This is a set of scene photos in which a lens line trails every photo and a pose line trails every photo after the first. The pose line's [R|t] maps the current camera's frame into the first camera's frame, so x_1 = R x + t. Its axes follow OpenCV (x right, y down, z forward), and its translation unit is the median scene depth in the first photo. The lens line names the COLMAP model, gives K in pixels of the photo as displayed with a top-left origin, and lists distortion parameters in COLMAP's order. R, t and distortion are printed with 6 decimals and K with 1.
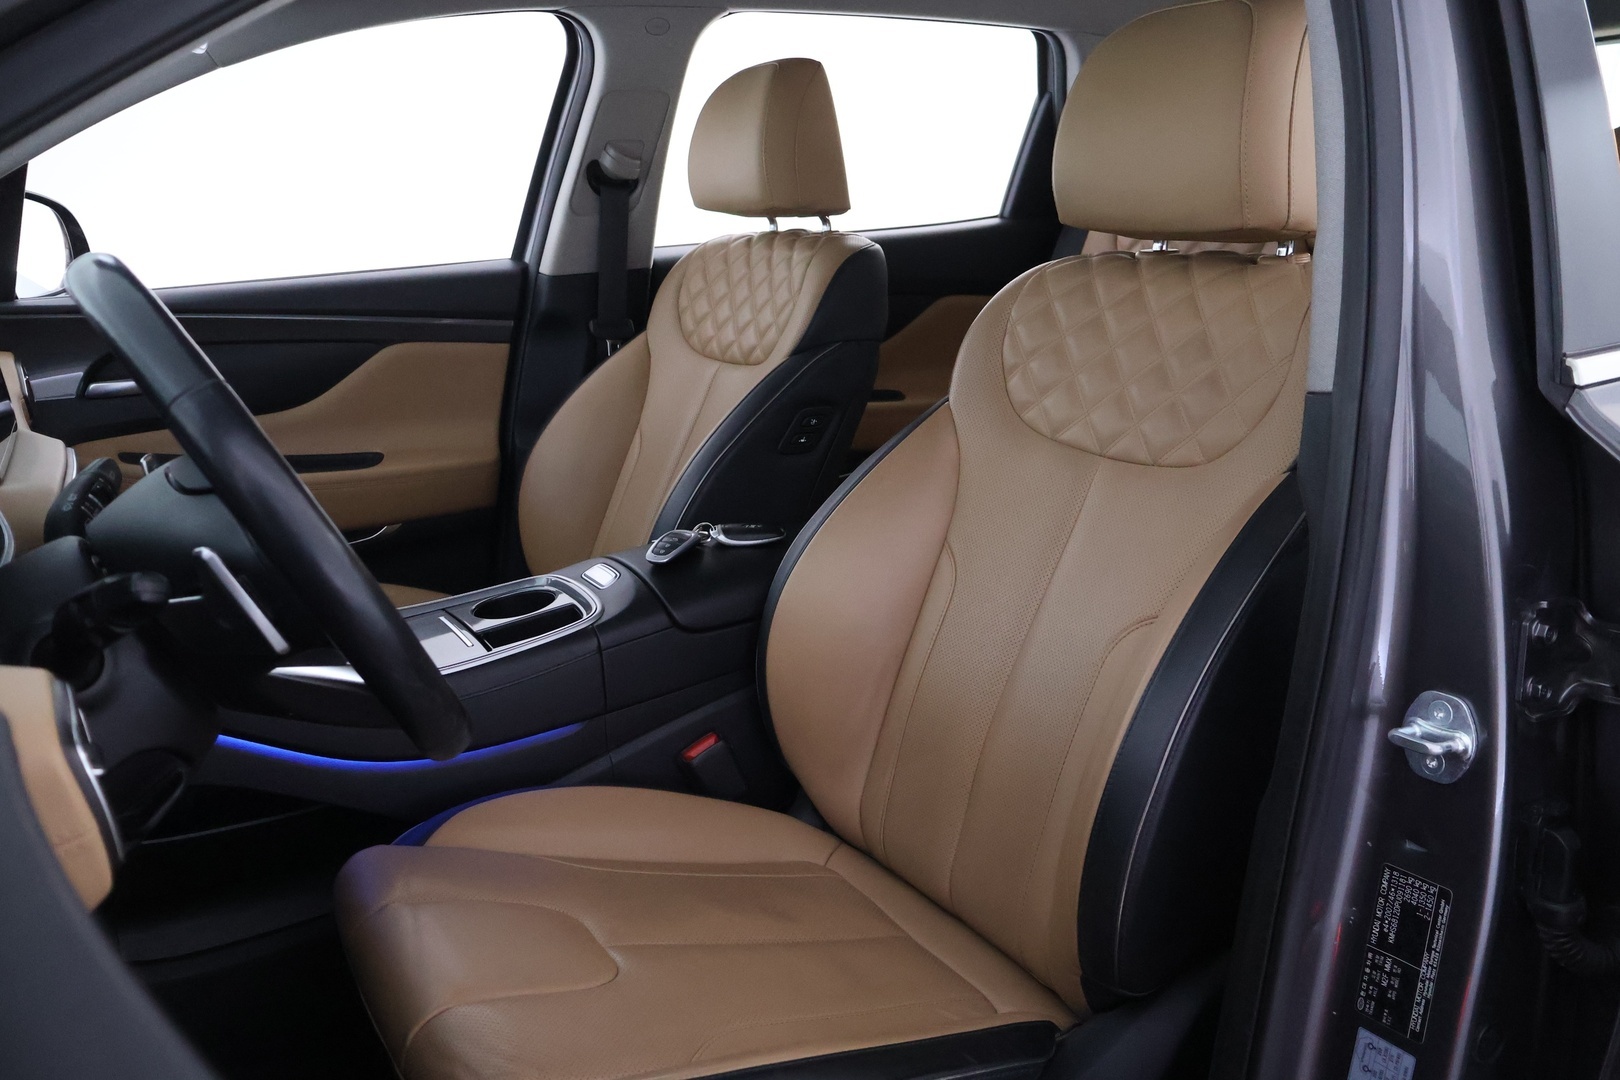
lens RADIAL K [[1357.3, 0, 810.0], [0, 1357.3, 540.0], [0, 0, 1]] dist [-0.015248, 0.005660]
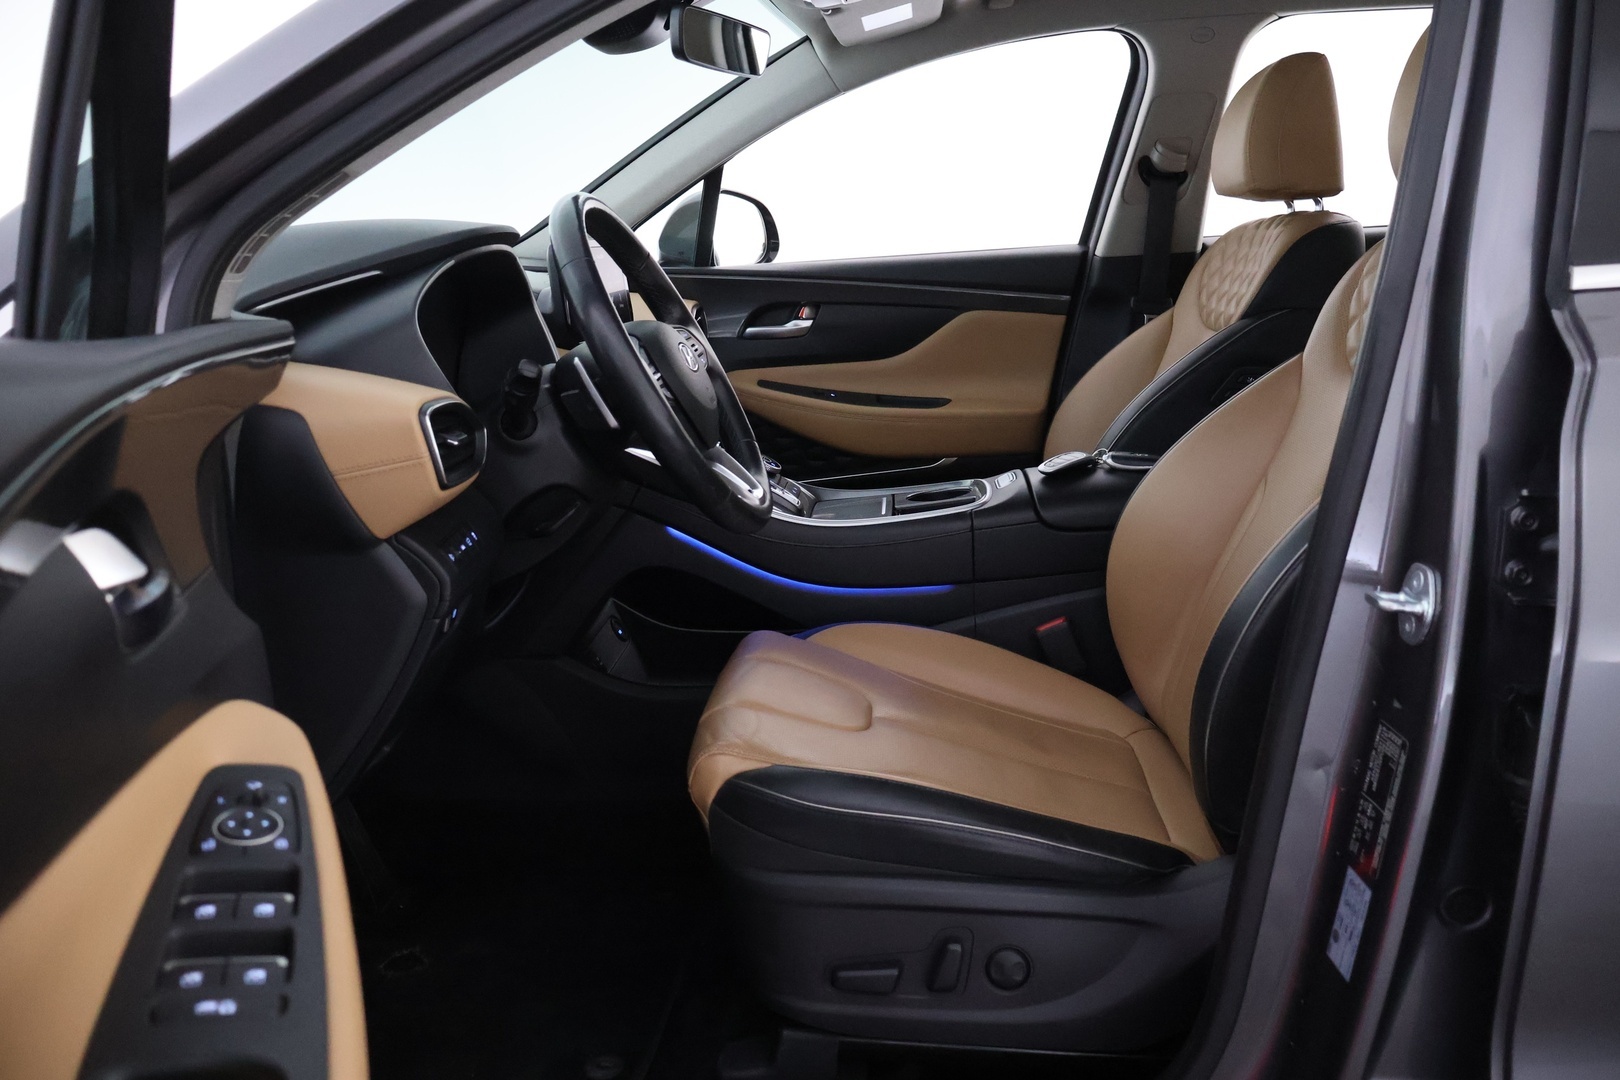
lens RADIAL K [[1379.8, 0, 810.0], [0, 1379.8, 540.0], [0, 0, 1]] dist [-0.011815, -0.008979]
pose [[0.817088, 0.117864, -0.564337, 0.315907], [-0.134315, 0.990860, 0.012473, 0.066990], [0.560649, 0.065607, 0.825451, -0.101214]]
